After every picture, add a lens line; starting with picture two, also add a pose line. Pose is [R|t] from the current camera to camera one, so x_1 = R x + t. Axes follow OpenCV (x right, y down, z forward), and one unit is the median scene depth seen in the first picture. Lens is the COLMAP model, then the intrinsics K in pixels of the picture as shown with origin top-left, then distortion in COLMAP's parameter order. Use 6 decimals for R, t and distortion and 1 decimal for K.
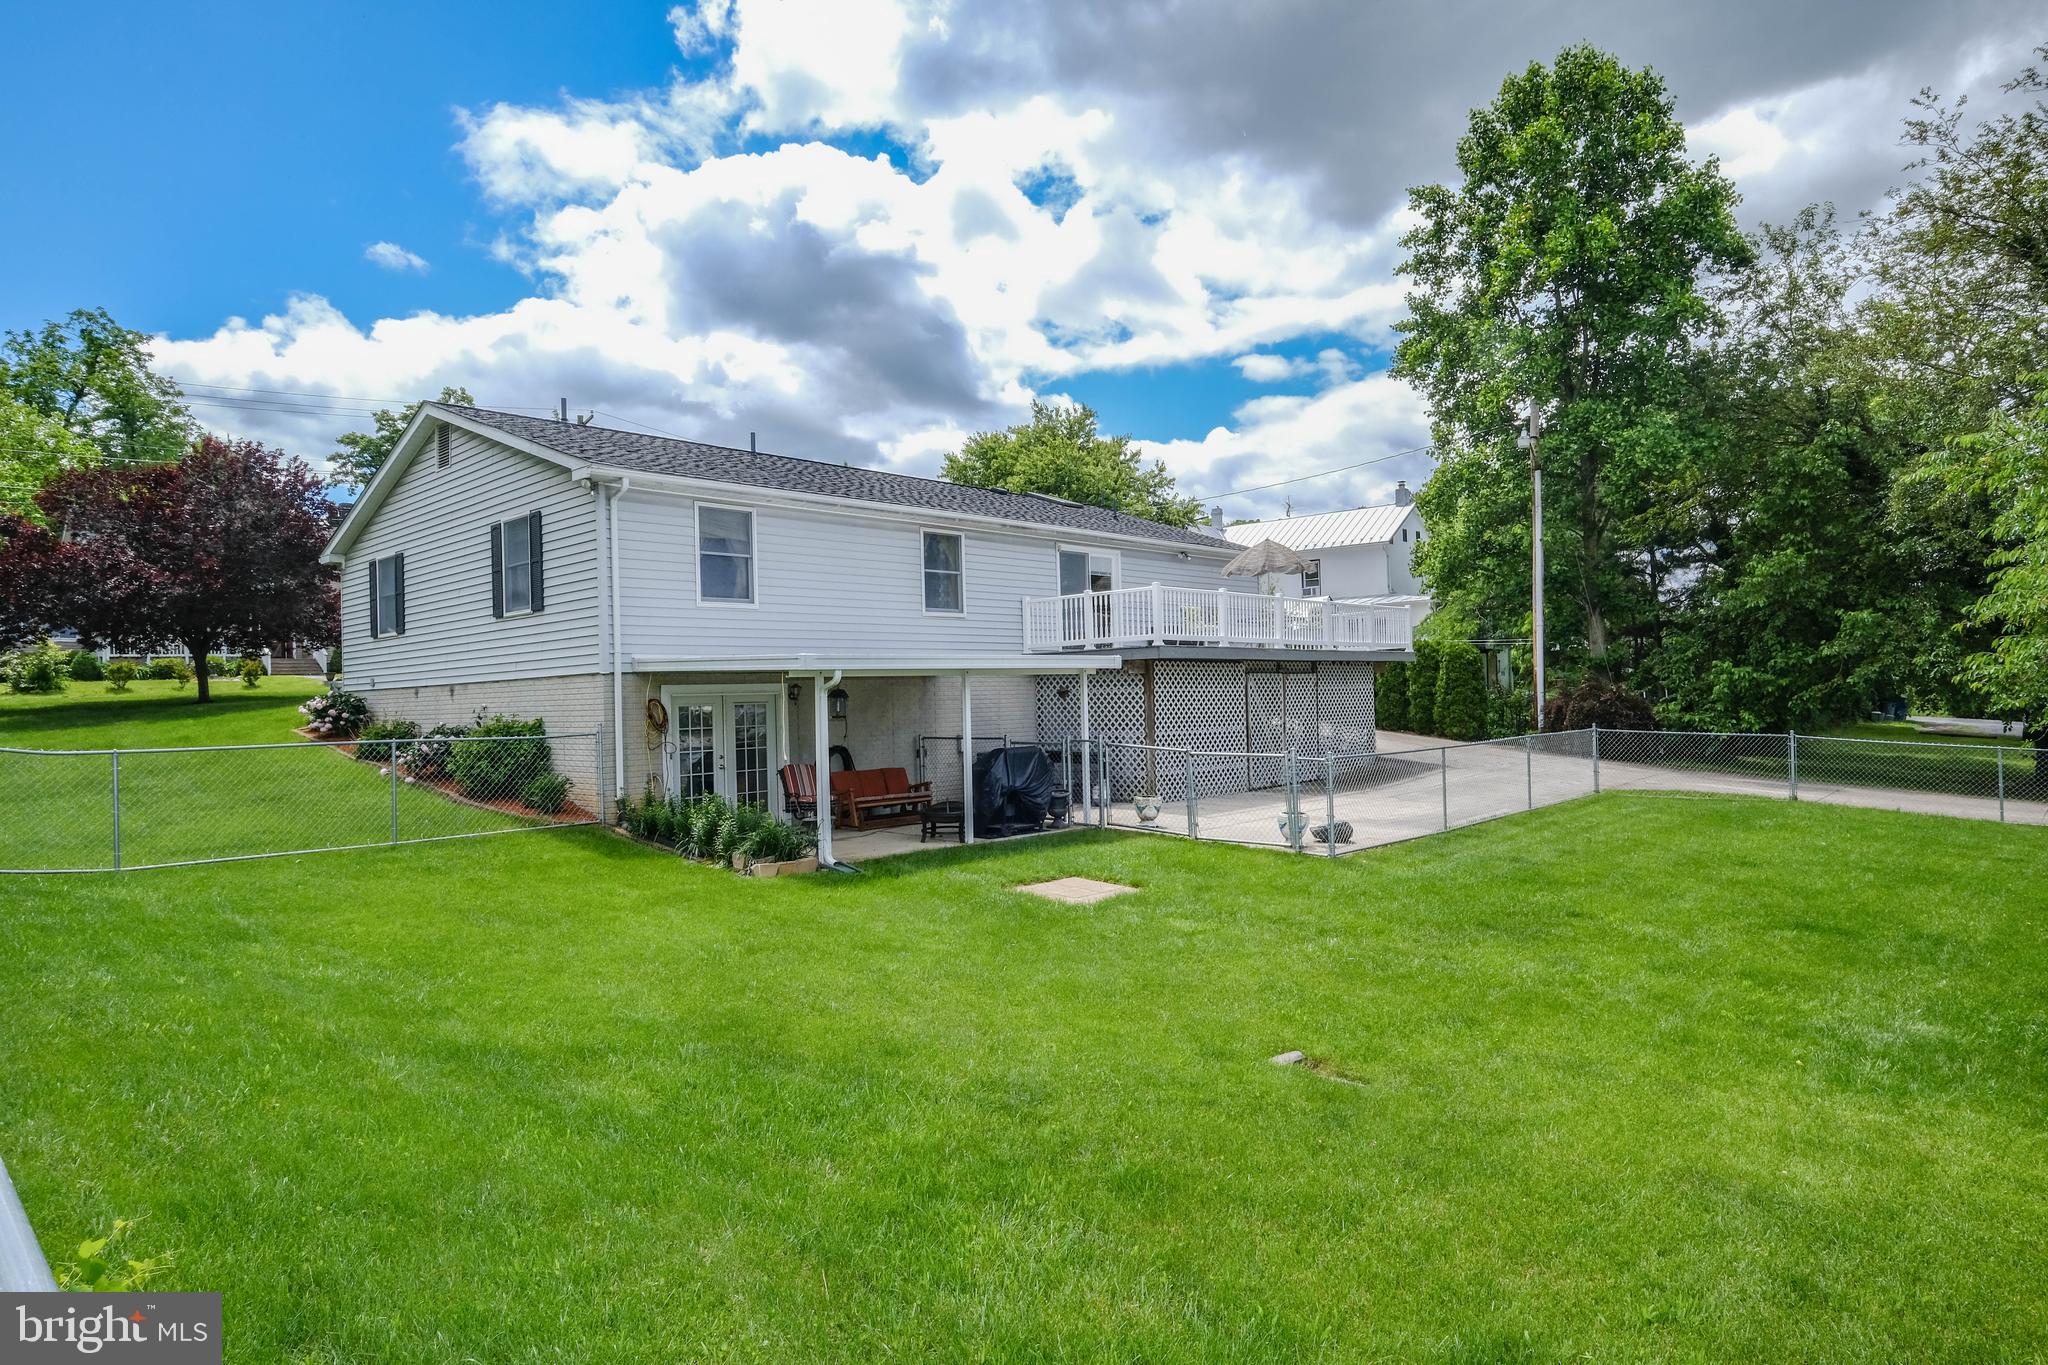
lens RADIAL K [[1152.4, 0, 1024.1], [0, 1152.4, 693.4], [0, 0, 1]] dist [-0.027295, 0.000460]
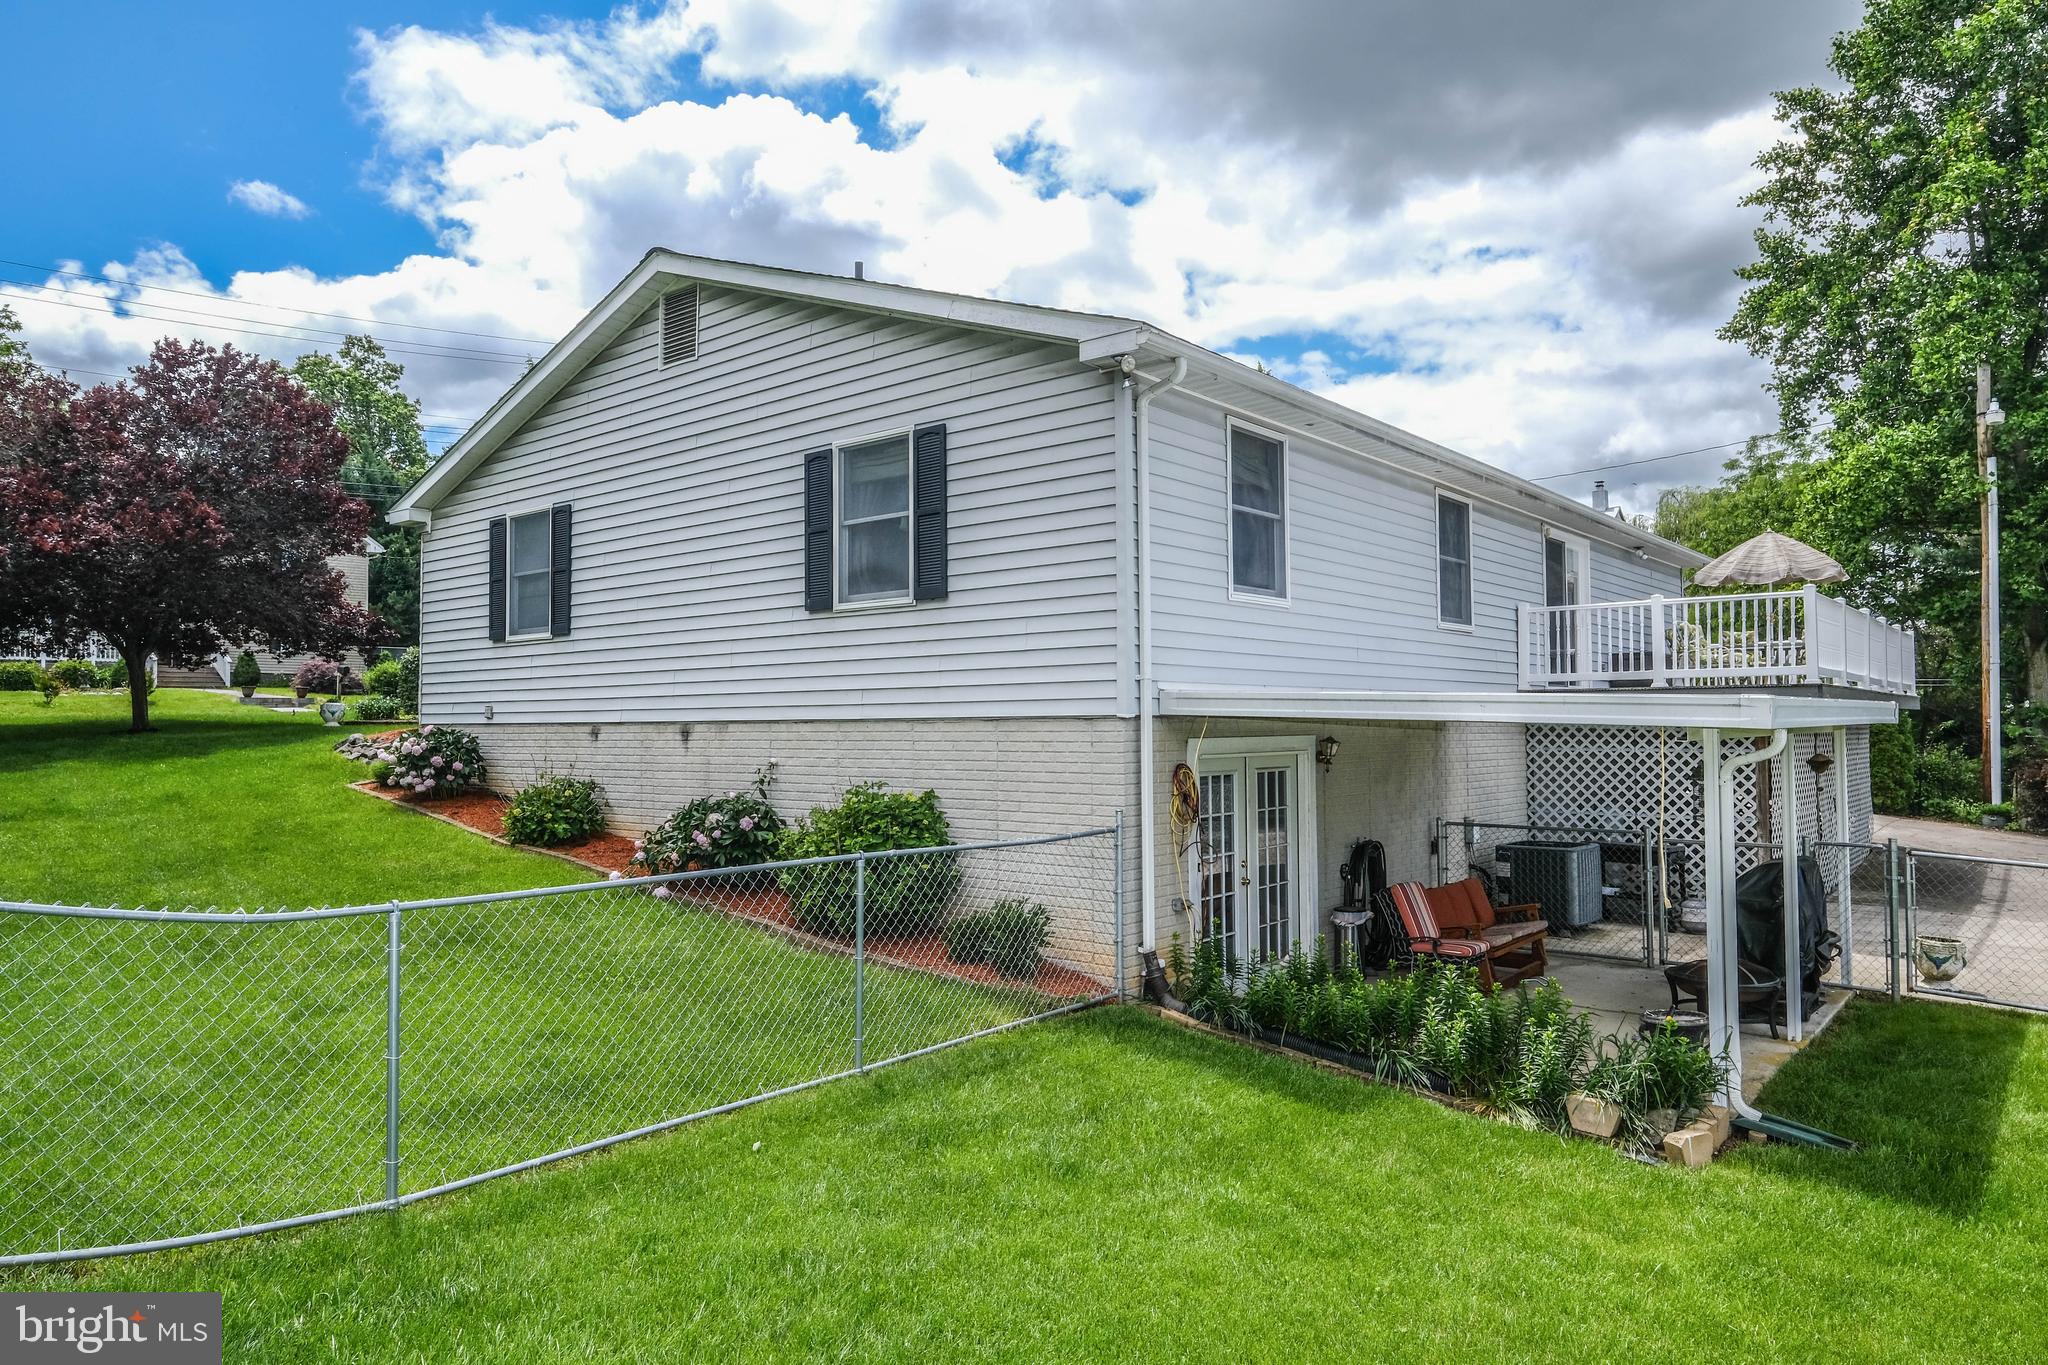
lens RADIAL K [[1270.8, 0, 1024.0], [0, 1270.8, 682.5], [0, 0, 1]] dist [0.002317, -0.019761]
pose [[0.998184, 0.021816, 0.056146, -0.198104], [-0.020074, 0.999305, -0.031412, -0.006178], [-0.056792, 0.030228, 0.997928, 0.179414]]
